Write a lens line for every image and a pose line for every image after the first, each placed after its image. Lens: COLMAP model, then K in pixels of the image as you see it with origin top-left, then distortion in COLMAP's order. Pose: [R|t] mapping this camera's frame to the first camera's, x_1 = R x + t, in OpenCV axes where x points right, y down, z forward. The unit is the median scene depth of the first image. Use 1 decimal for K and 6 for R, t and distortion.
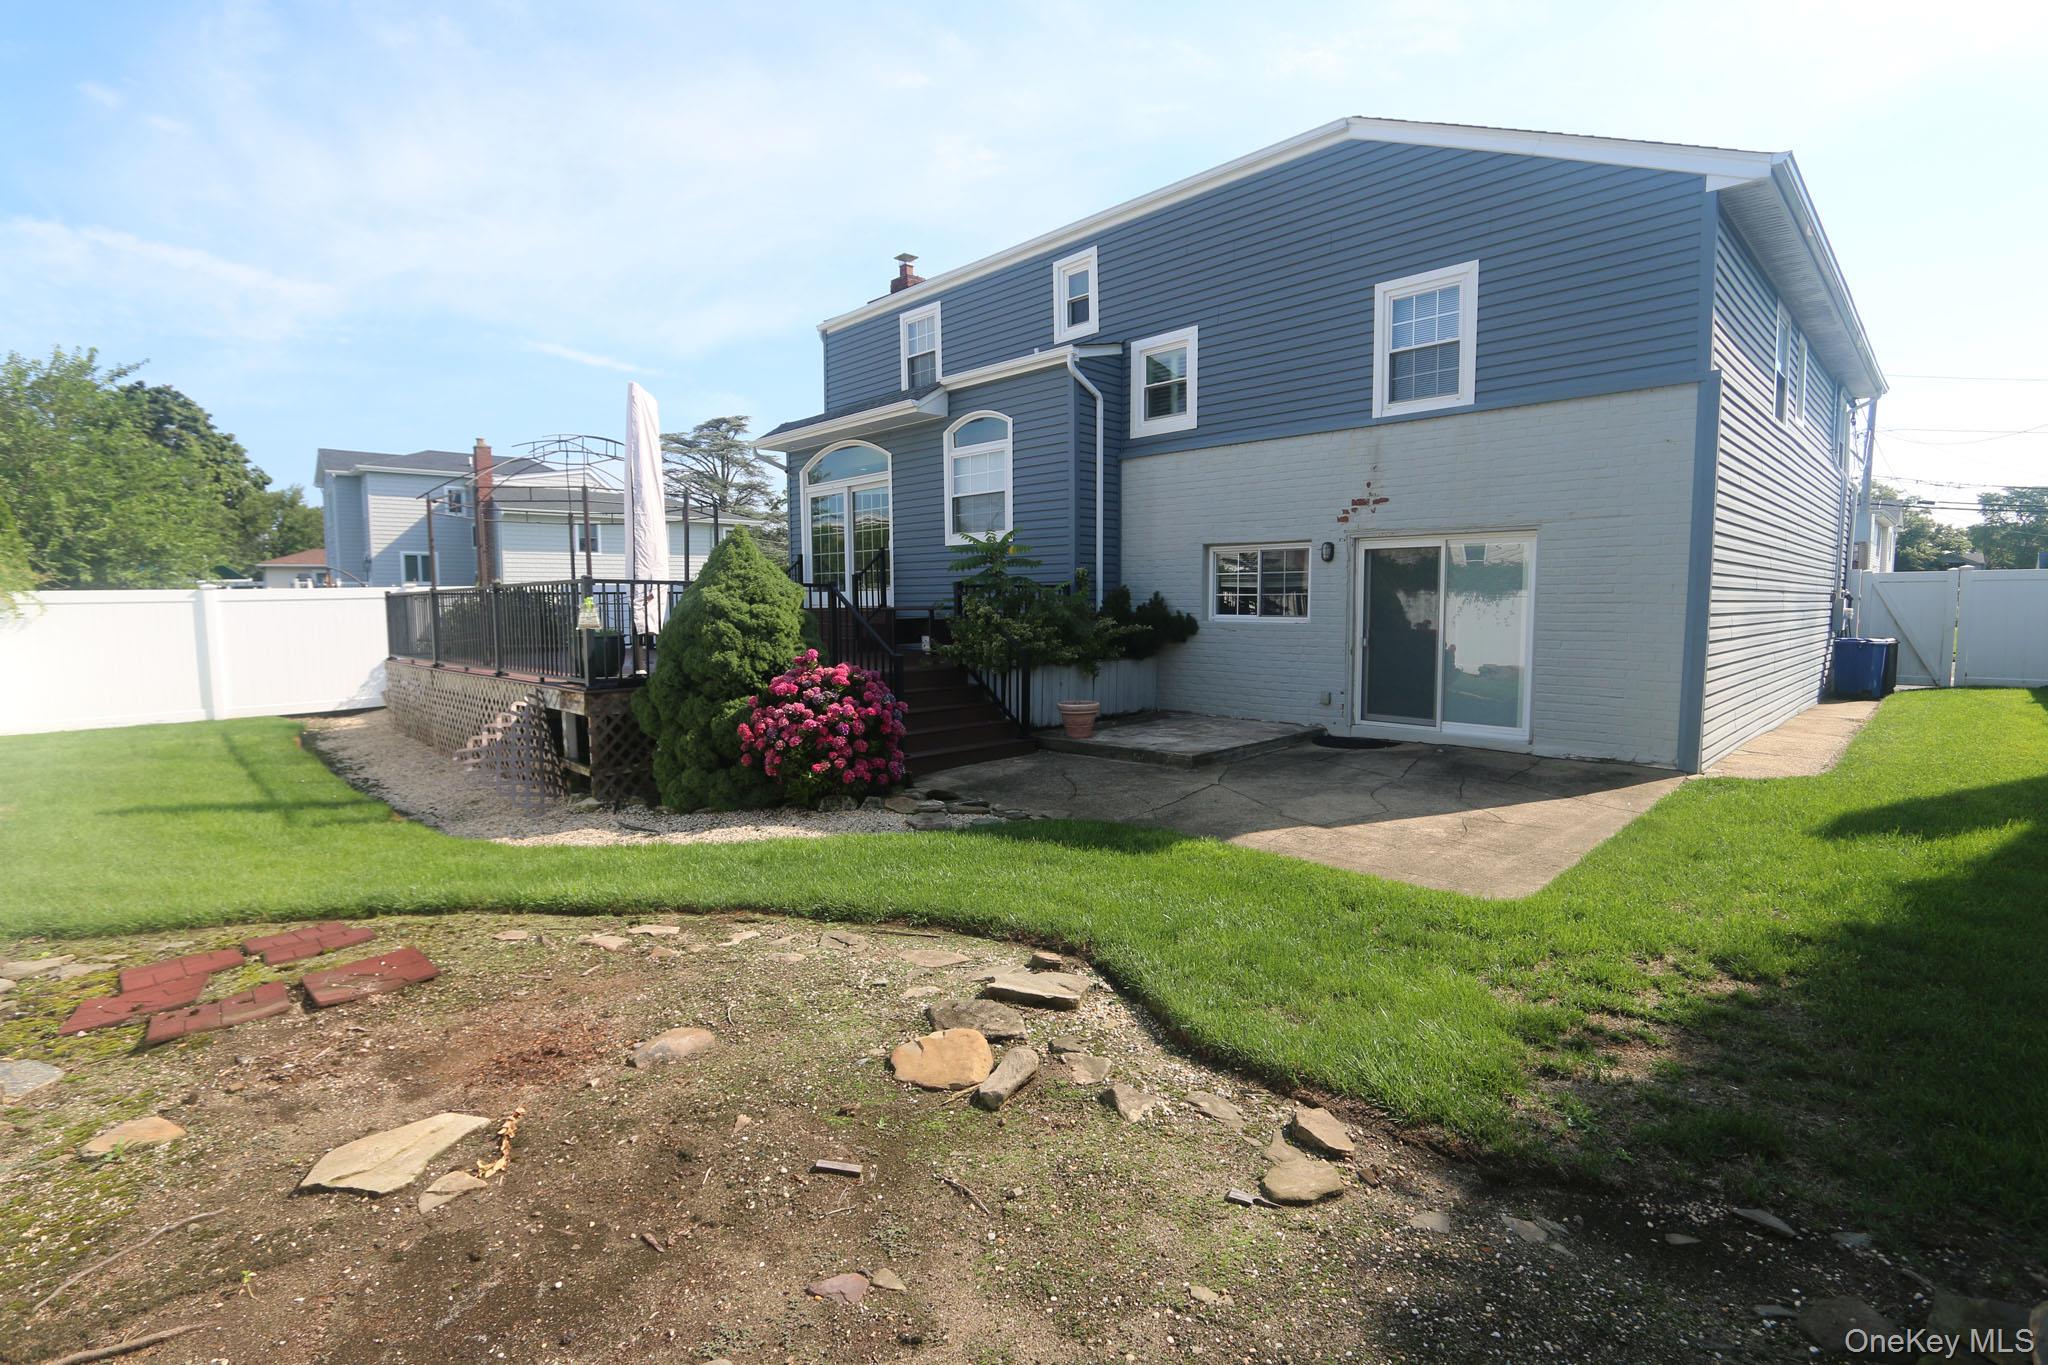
lens RADIAL K [[947.7, 0, 1026.5], [0, 947.7, 674.9], [0, 0, 1]] dist [-0.017704, 0.003101]
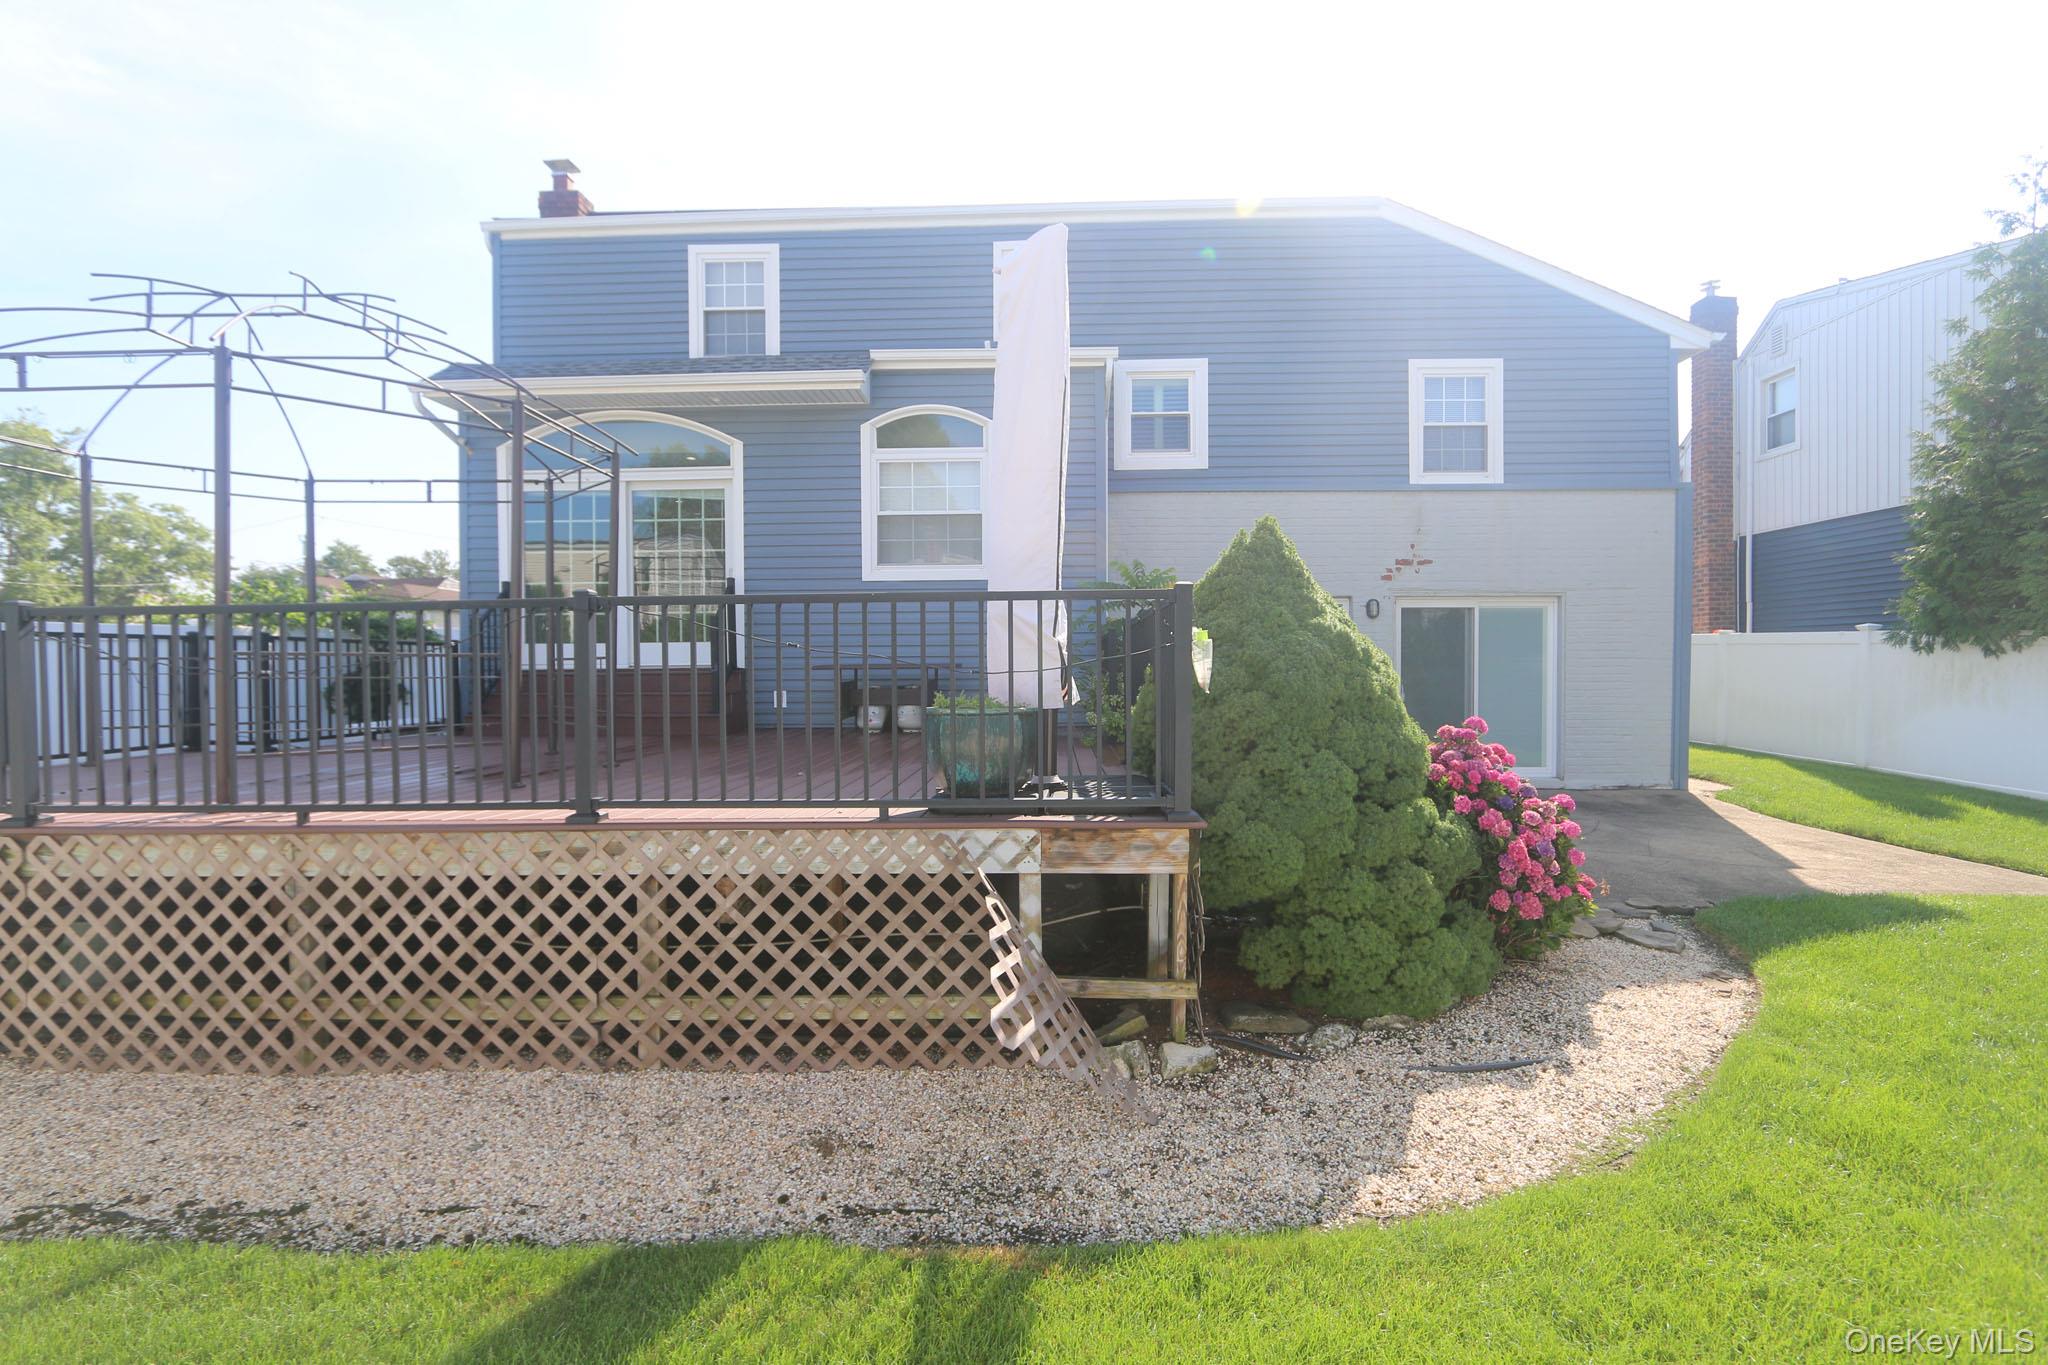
lens RADIAL K [[947.7, 0, 1021.4], [0, 947.7, 681.0], [0, 0, 1]] dist [-0.017704, 0.003101]
pose [[0.729286, -0.011615, 0.684110, -0.569522], [0.053303, 0.997782, -0.039882, -0.028658], [-0.682129, 0.065551, 0.728288, 0.460856]]
